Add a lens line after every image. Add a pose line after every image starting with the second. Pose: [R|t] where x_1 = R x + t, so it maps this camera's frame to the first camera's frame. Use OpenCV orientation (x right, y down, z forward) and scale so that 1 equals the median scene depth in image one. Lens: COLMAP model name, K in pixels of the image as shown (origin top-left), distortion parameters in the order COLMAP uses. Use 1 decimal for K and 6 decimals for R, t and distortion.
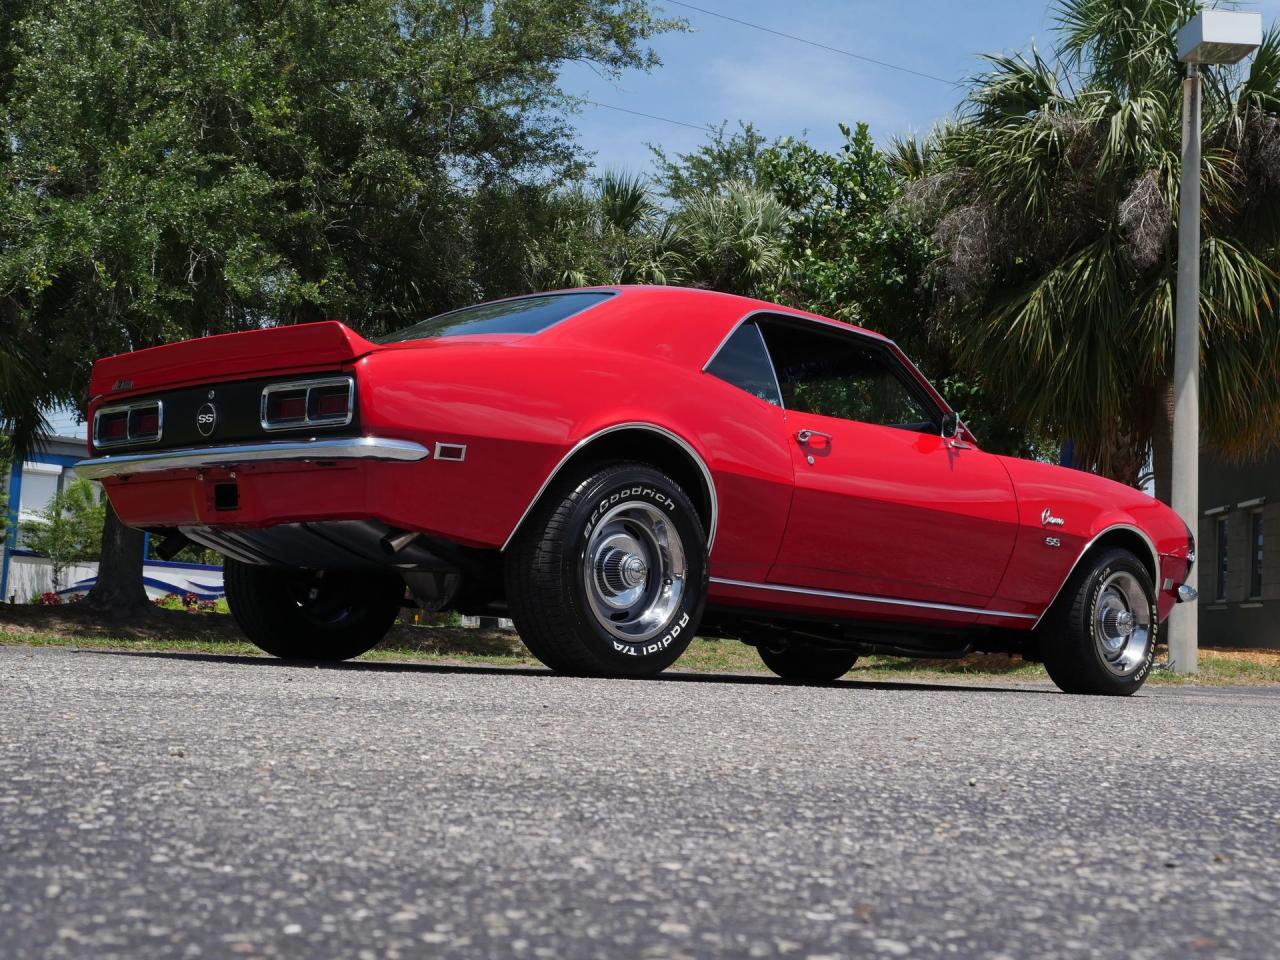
lens RADIAL K [[1835.9, 0, 640.0], [0, 1835.9, 480.0], [0, 0, 1]] dist [0.003689, -0.044358]
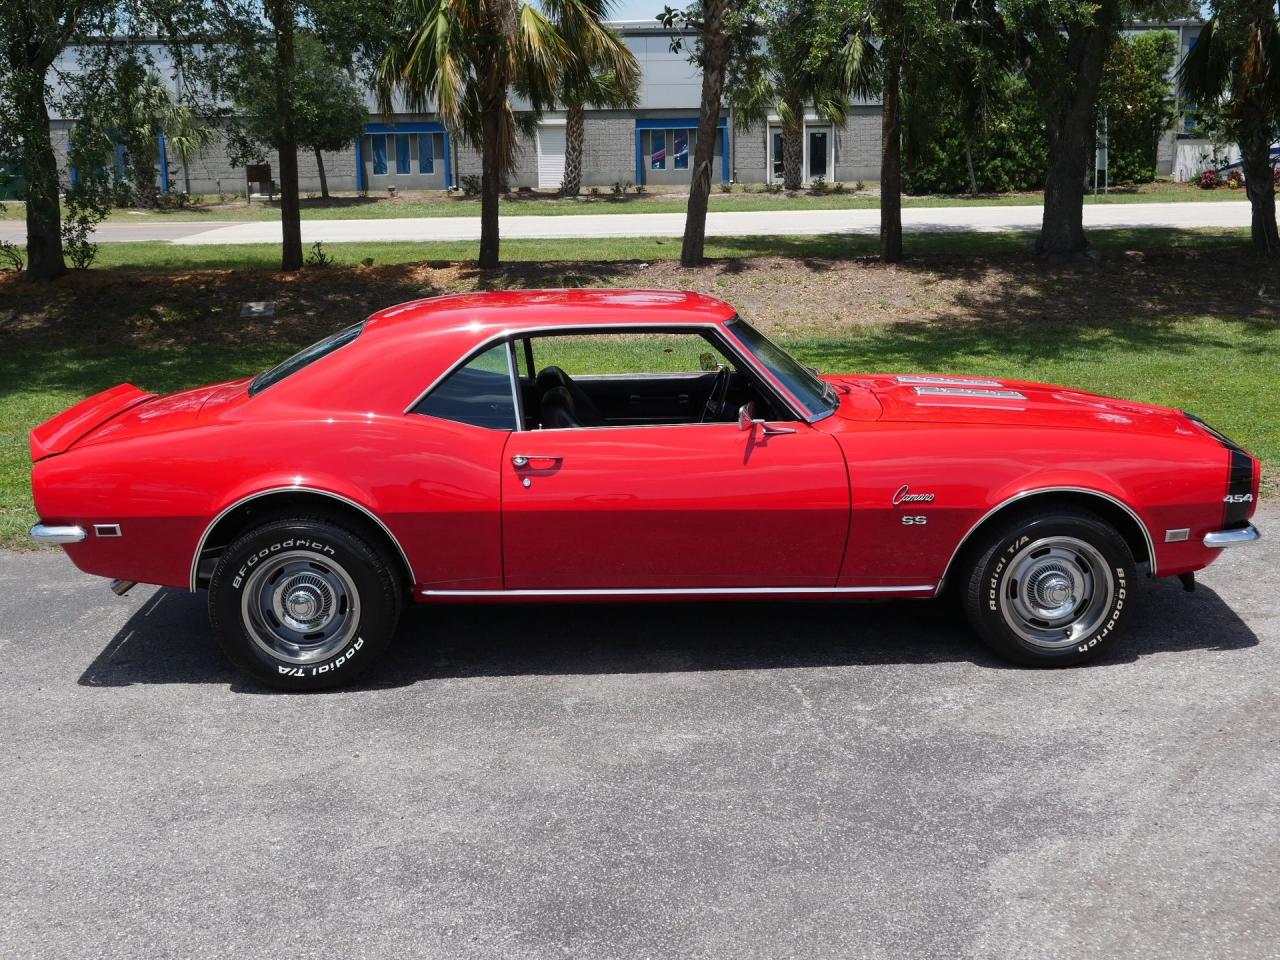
lens RADIAL K [[1565.9, 0, 640.0], [0, 1565.9, 480.0], [0, 0, 1]] dist [-0.002773, -0.008910]
pose [[0.745352, 0.069723, -0.663015, 0.747492], [0.116584, 0.965559, 0.232602, -0.217088], [0.656398, -0.250667, 0.711553, 0.396283]]
